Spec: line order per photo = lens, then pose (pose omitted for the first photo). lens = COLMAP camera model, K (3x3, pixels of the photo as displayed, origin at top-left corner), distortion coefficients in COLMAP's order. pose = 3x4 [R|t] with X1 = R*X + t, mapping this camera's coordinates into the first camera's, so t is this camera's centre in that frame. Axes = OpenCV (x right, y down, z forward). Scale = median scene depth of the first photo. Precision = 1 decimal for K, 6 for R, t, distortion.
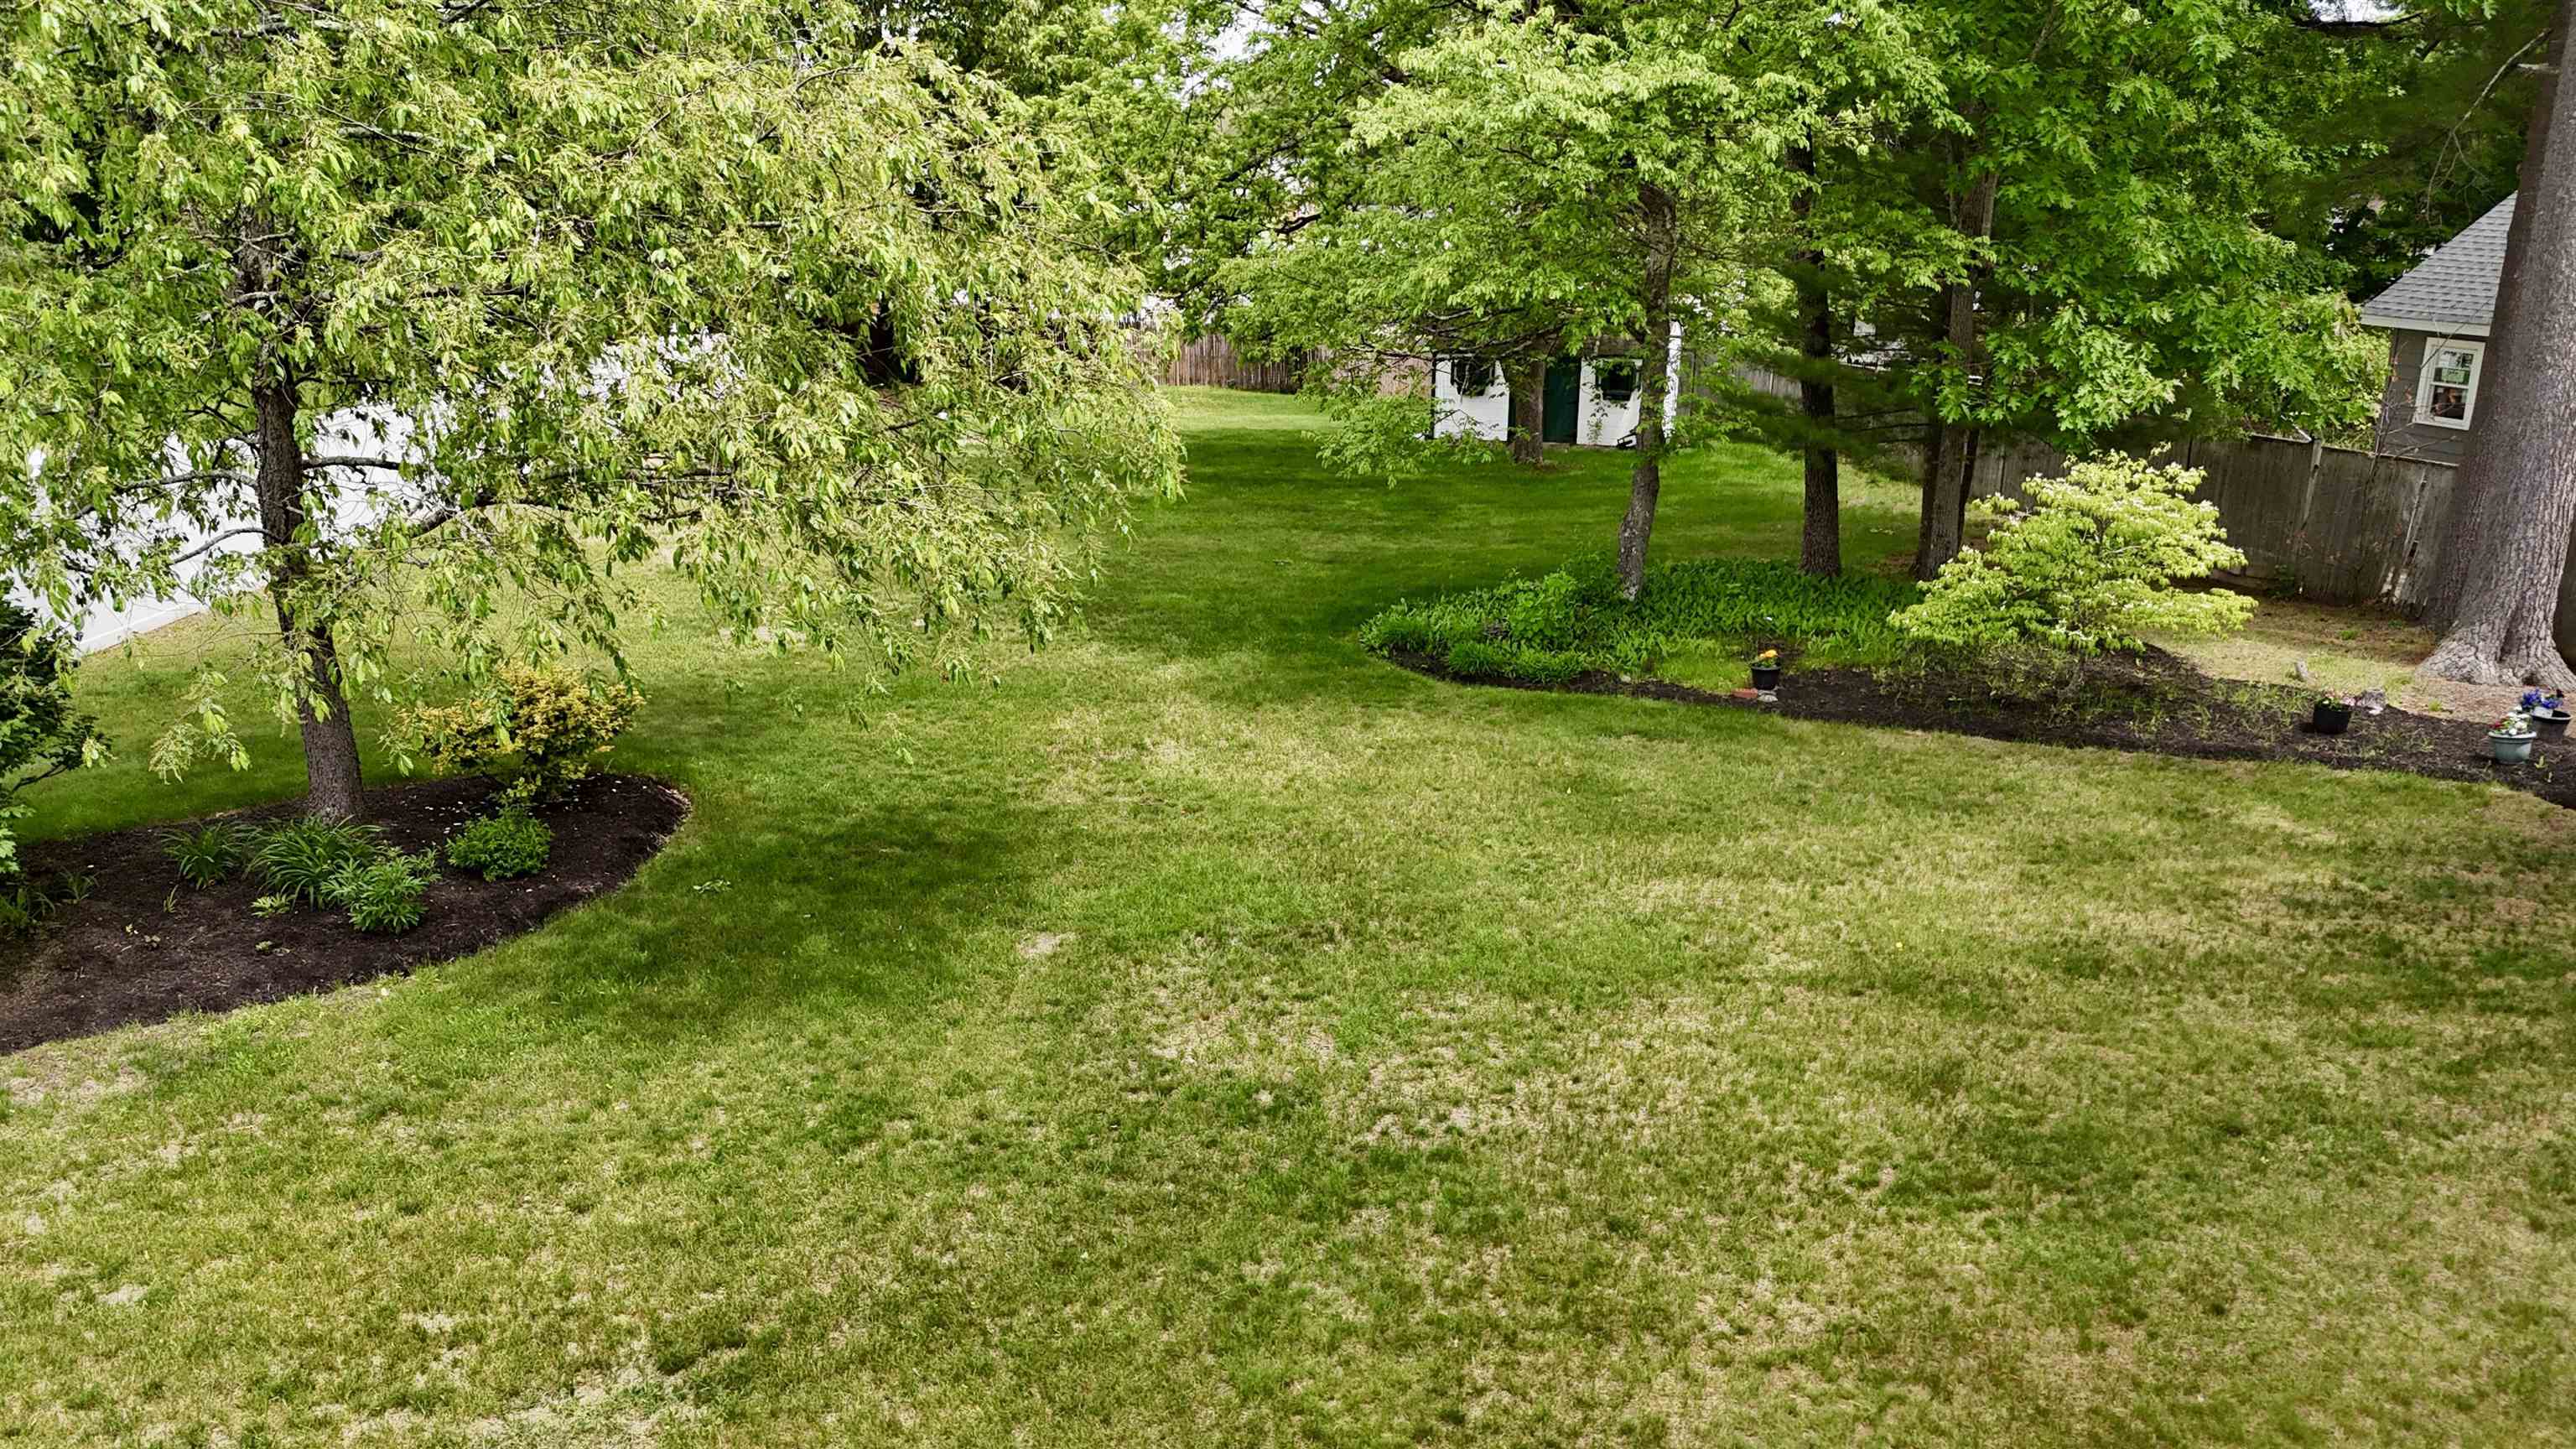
lens RADIAL K [[1885.1, 0, 1288.0], [0, 1885.1, 724.5], [0, 0, 1]] dist [0.100907, -0.097044]
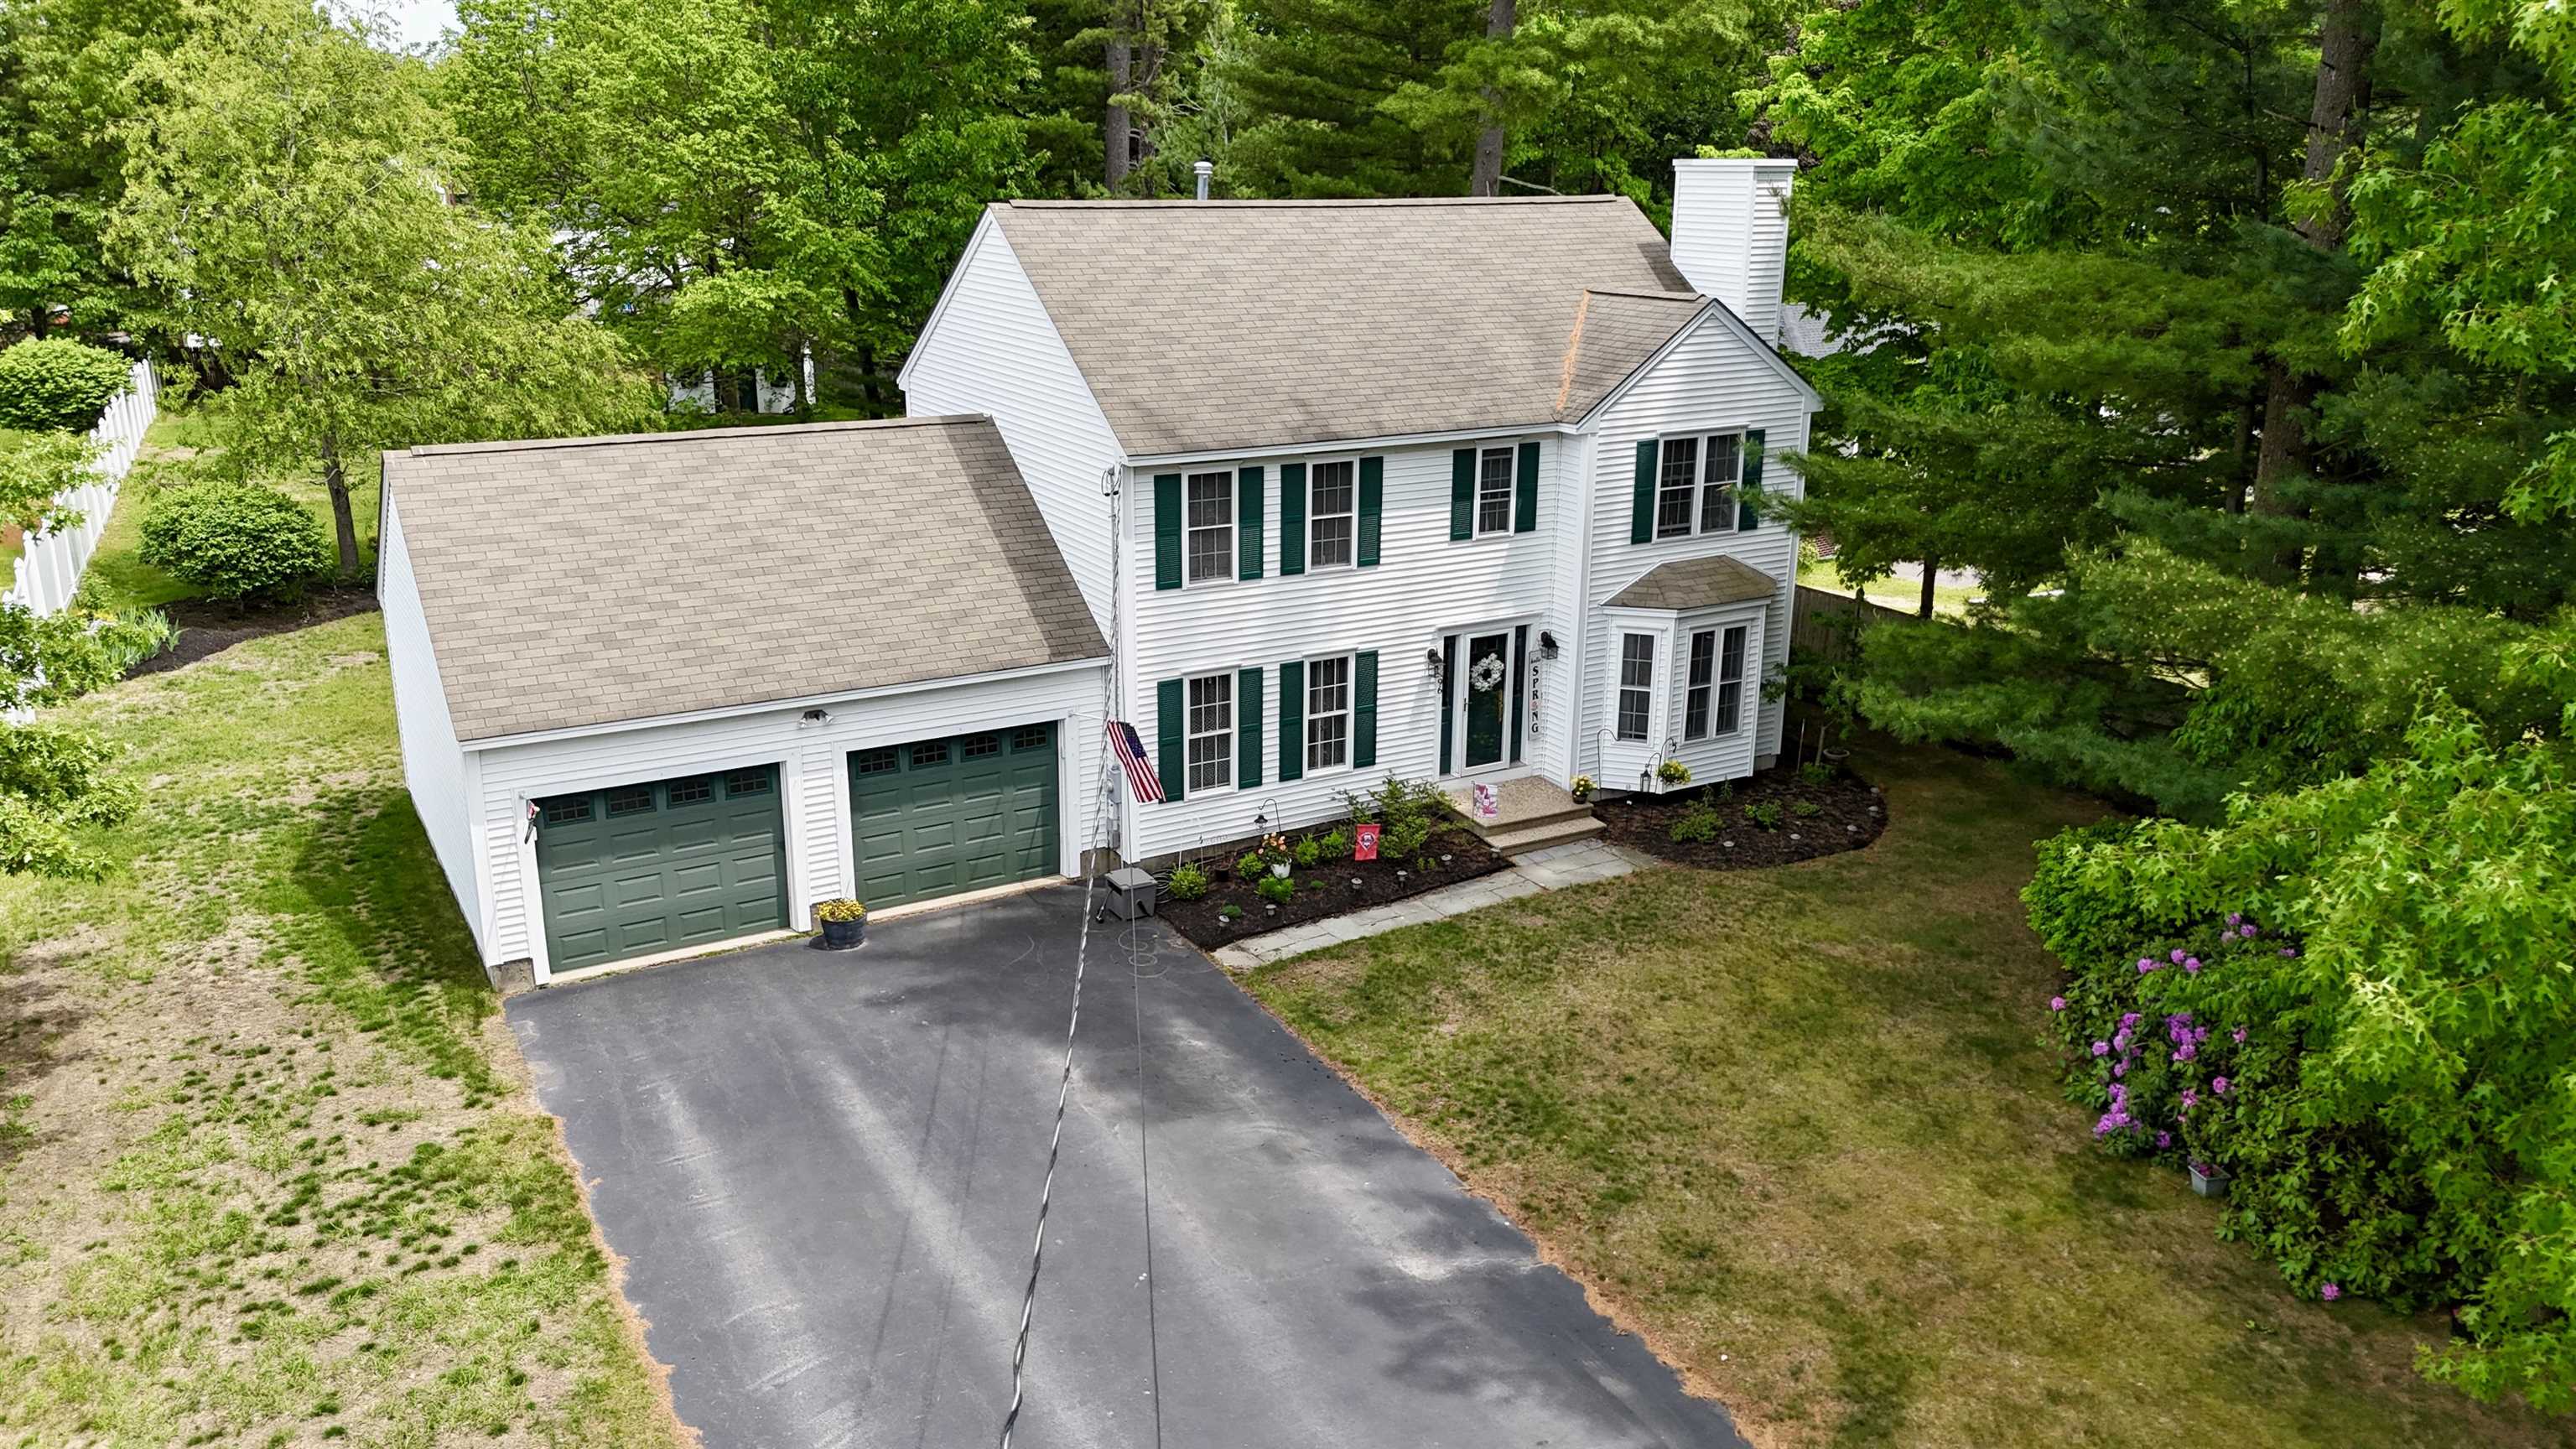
lens RADIAL K [[1885.1, 0, 1288.0], [0, 1885.1, 724.5], [0, 0, 1]] dist [0.100907, -0.097044]
pose [[0.905715, -0.120803, 0.406309, -0.254343], [0.111238, 0.992673, 0.047176, 0.181239], [-0.409031, 0.002470, 0.912517, -1.329283]]
